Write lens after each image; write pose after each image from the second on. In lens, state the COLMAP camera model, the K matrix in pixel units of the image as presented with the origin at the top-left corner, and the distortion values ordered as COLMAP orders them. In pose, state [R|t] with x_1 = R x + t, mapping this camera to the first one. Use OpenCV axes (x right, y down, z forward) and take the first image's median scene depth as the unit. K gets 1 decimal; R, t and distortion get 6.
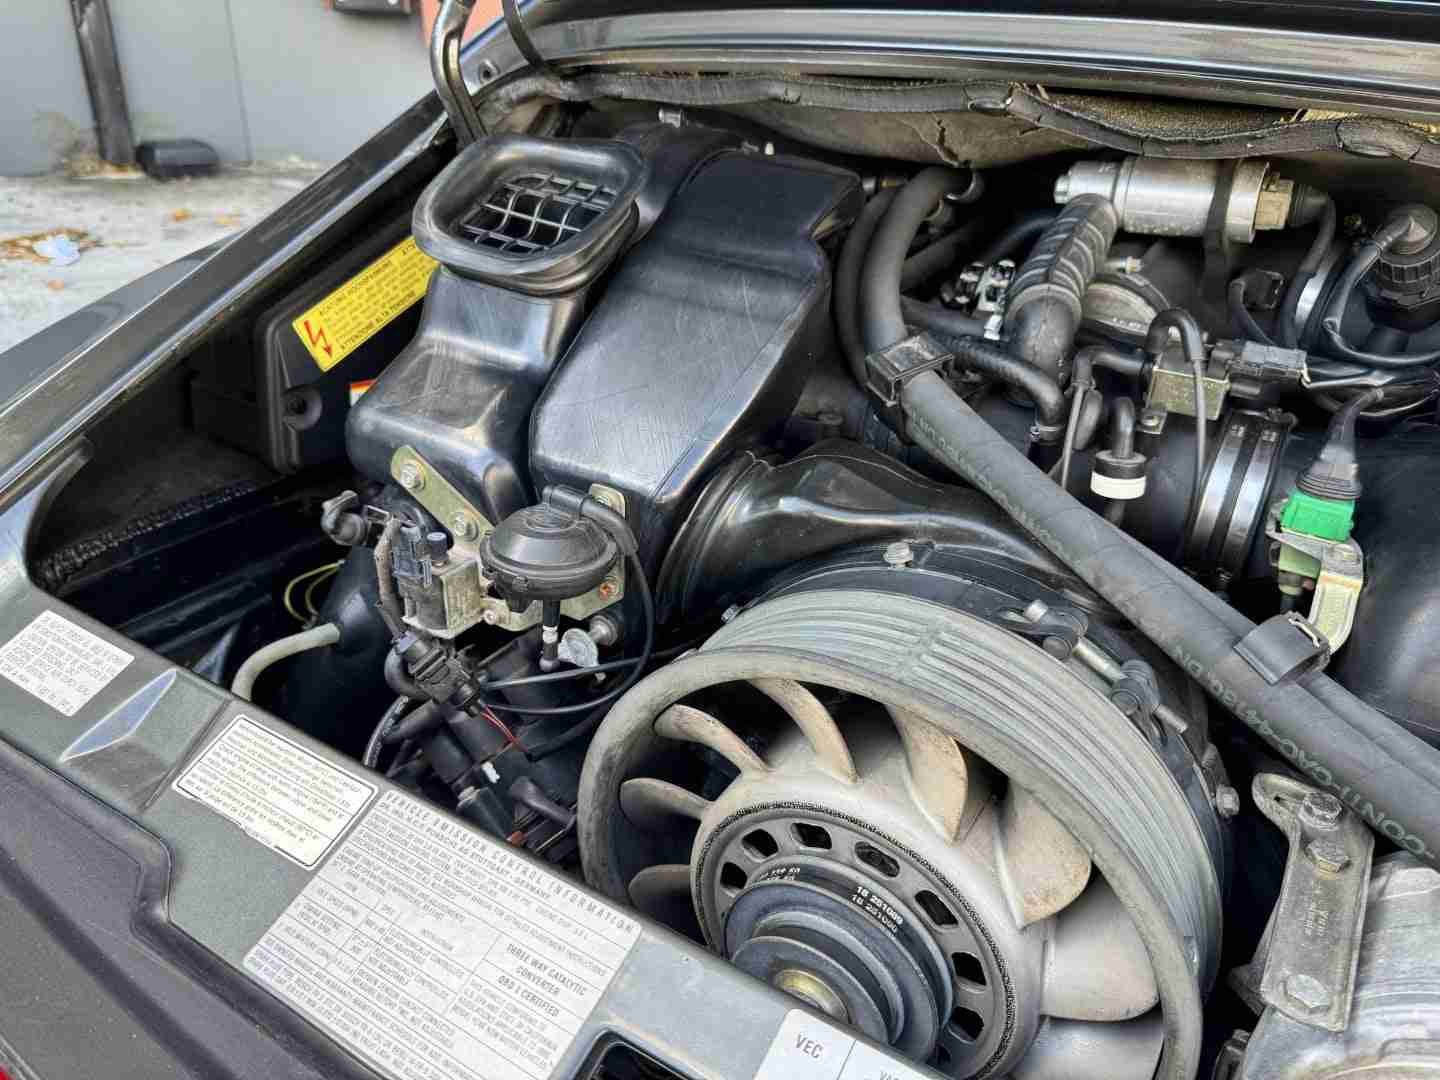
lens RADIAL K [[1041.6, 0, 709.4], [0, 1041.6, 537.0], [0, 0, 1]] dist [0.012465, -0.035532]
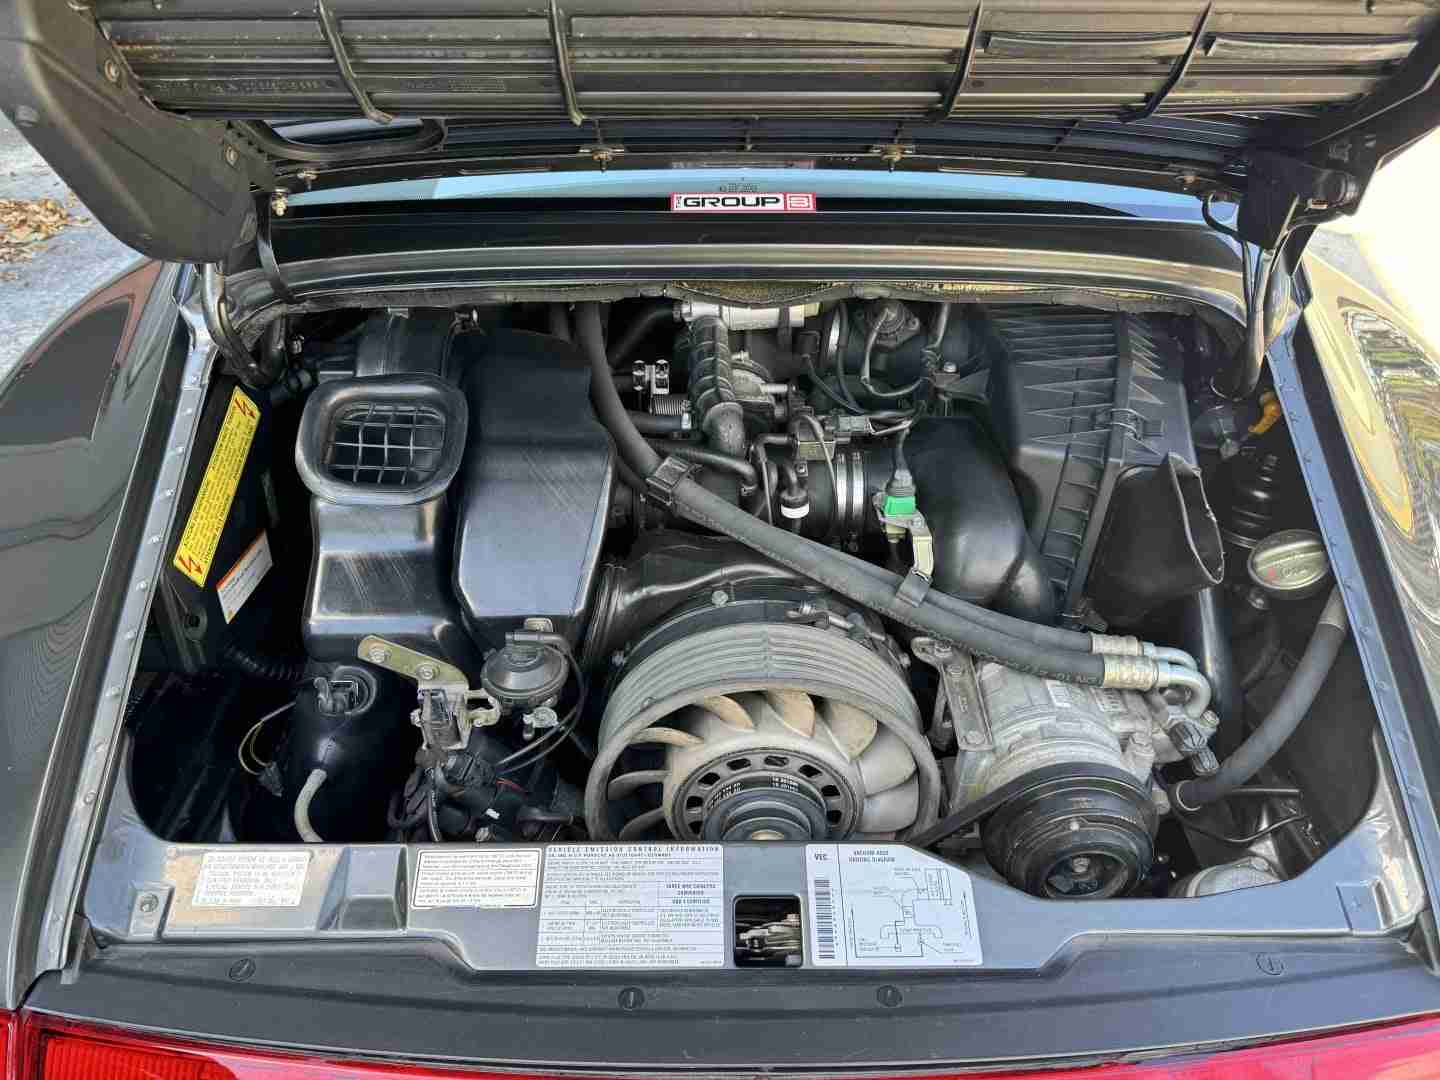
lens RADIAL K [[1041.6, 0, 715.1], [0, 1041.6, 533.0], [0, 0, 1]] dist [0.012465, -0.035532]
pose [[0.841663, -0.338867, 0.420444, -0.509272], [0.277478, 0.939339, 0.201614, -0.428880], [-0.463260, -0.053027, 0.884635, -0.530379]]
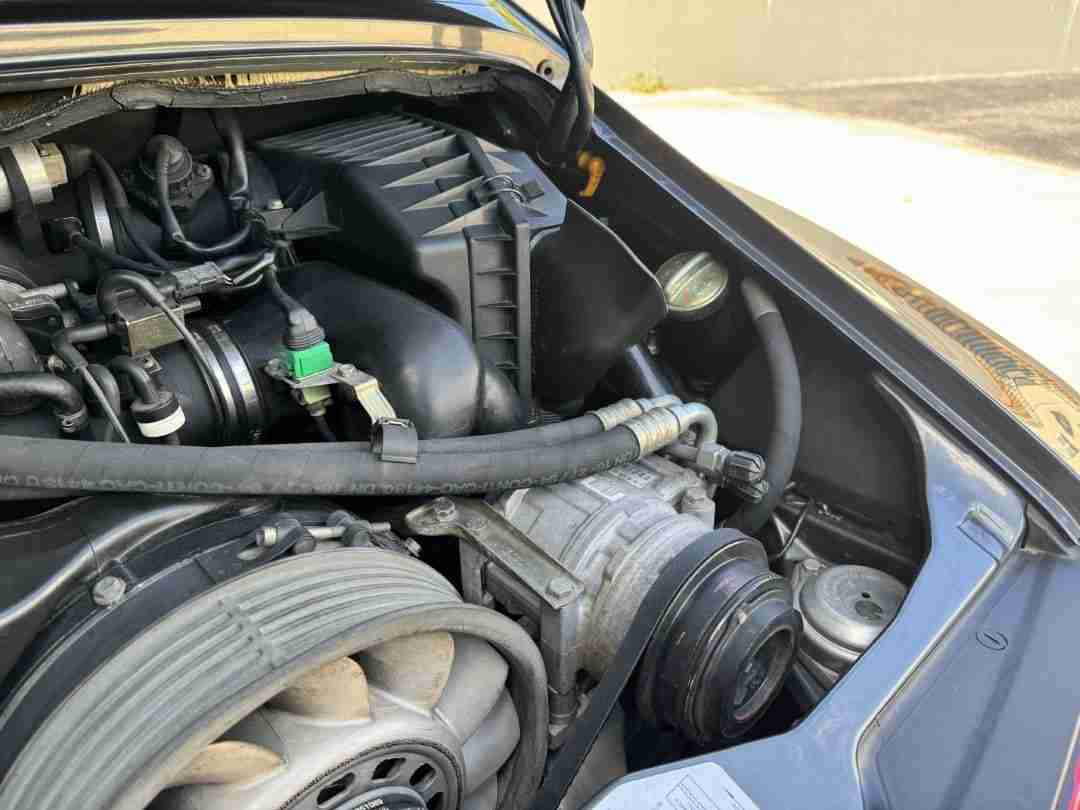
lens RADIAL K [[781.2, 0, 547.7], [0, 781.2, 405.3], [0, 0, 1]] dist [0.012465, -0.035532]
pose [[0.242049, -0.517123, 0.820973, -0.225222], [0.471788, 0.802098, 0.366135, -0.192675], [-0.847837, 0.298702, 0.438120, 0.263456]]
